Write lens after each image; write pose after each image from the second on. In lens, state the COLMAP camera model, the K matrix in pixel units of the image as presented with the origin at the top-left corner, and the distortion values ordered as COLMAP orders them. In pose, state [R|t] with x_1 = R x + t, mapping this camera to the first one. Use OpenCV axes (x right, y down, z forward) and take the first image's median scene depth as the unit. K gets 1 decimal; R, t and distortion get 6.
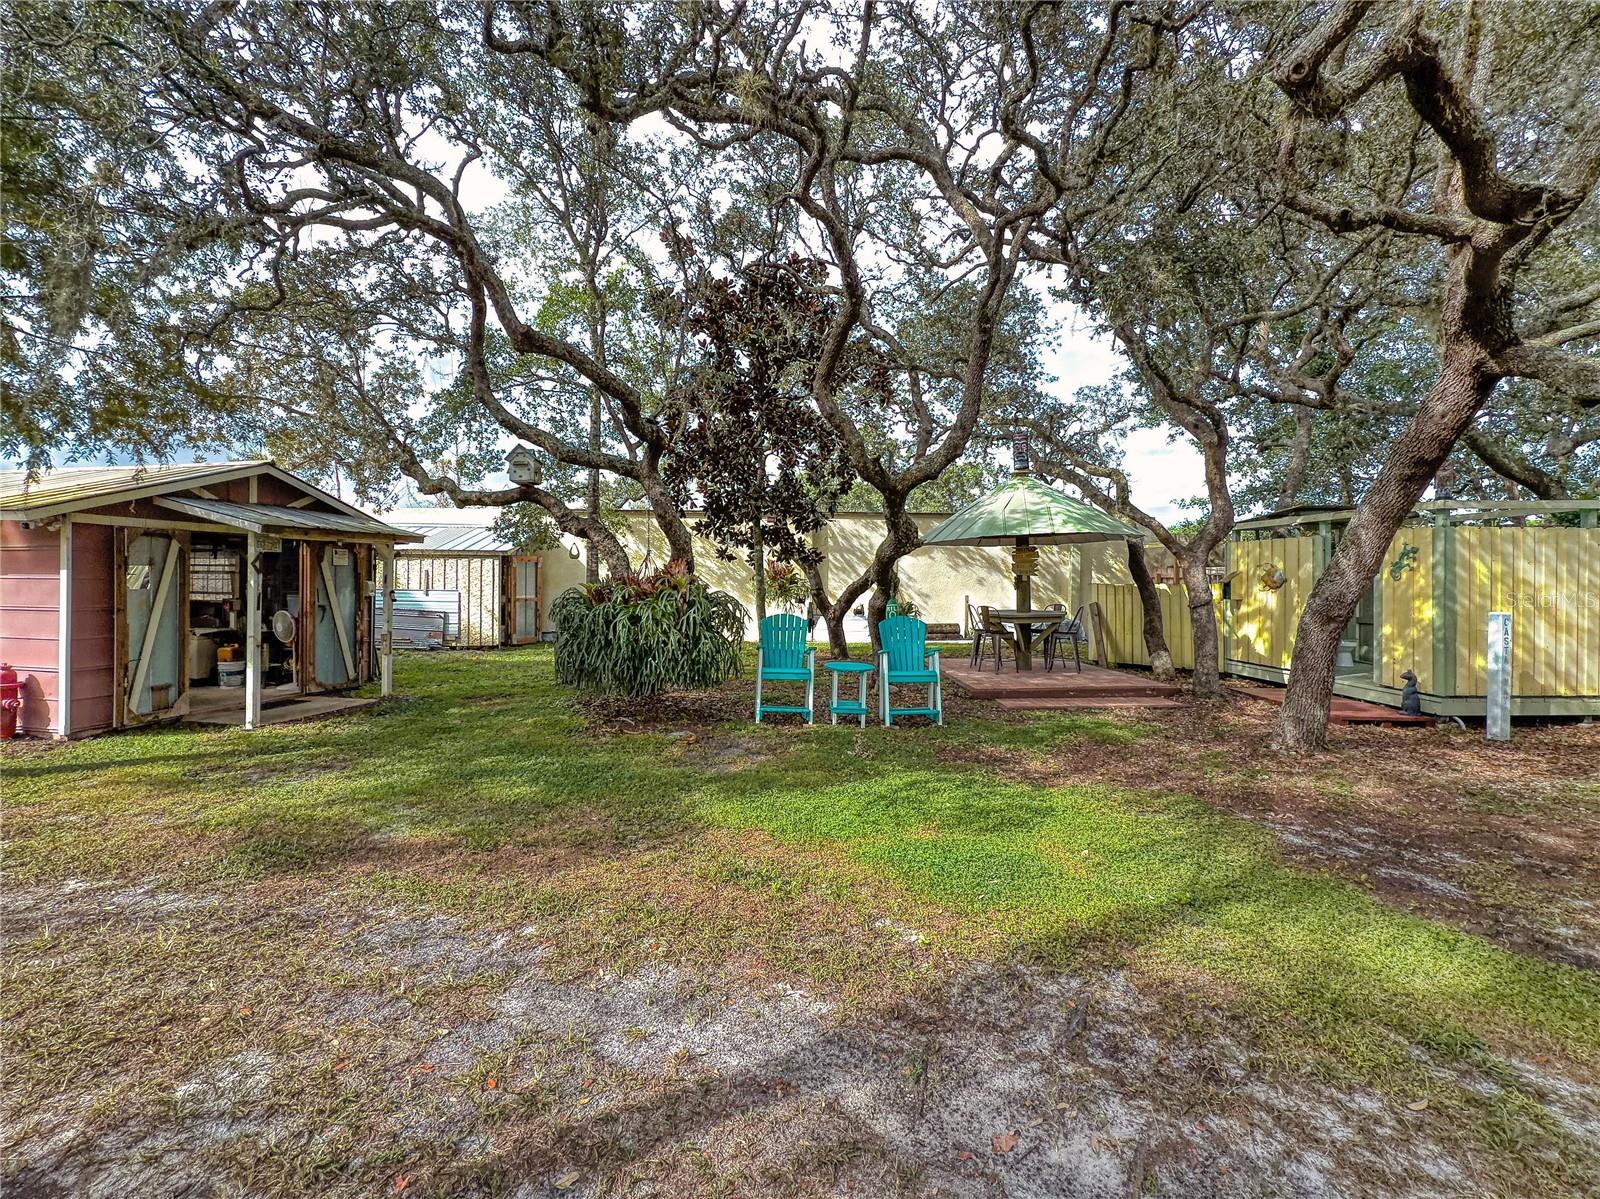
lens RADIAL K [[689.8, 0, 800.0], [0, 689.8, 599.5], [0, 0, 1]] dist [-0.000611, 0.000500]
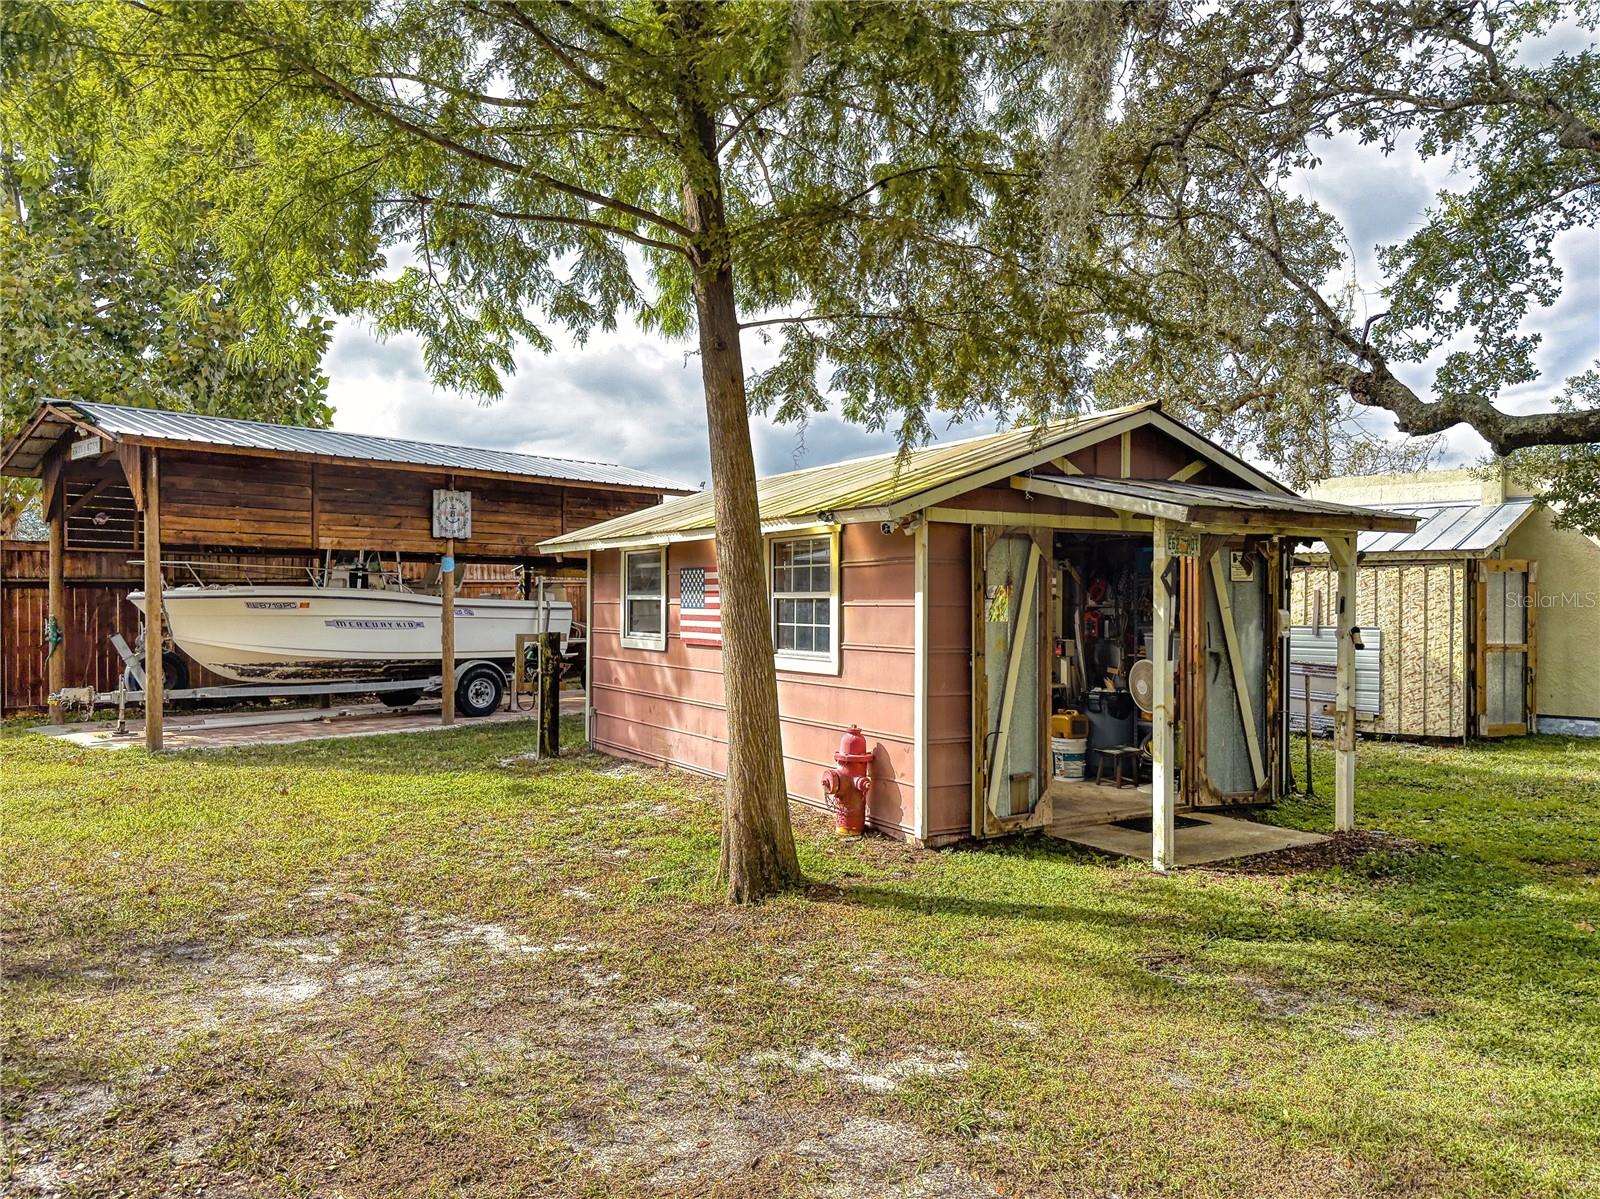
lens RADIAL K [[1107.8, 0, 801.8], [0, 1107.8, 632.7], [0, 0, 1]] dist [0.064948, 0.000880]
pose [[0.700376, 0.012057, -0.713672, -0.314074], [-0.018819, 0.999822, -0.001576, 0.000377], [0.713526, 0.014534, 0.700478, 0.132759]]
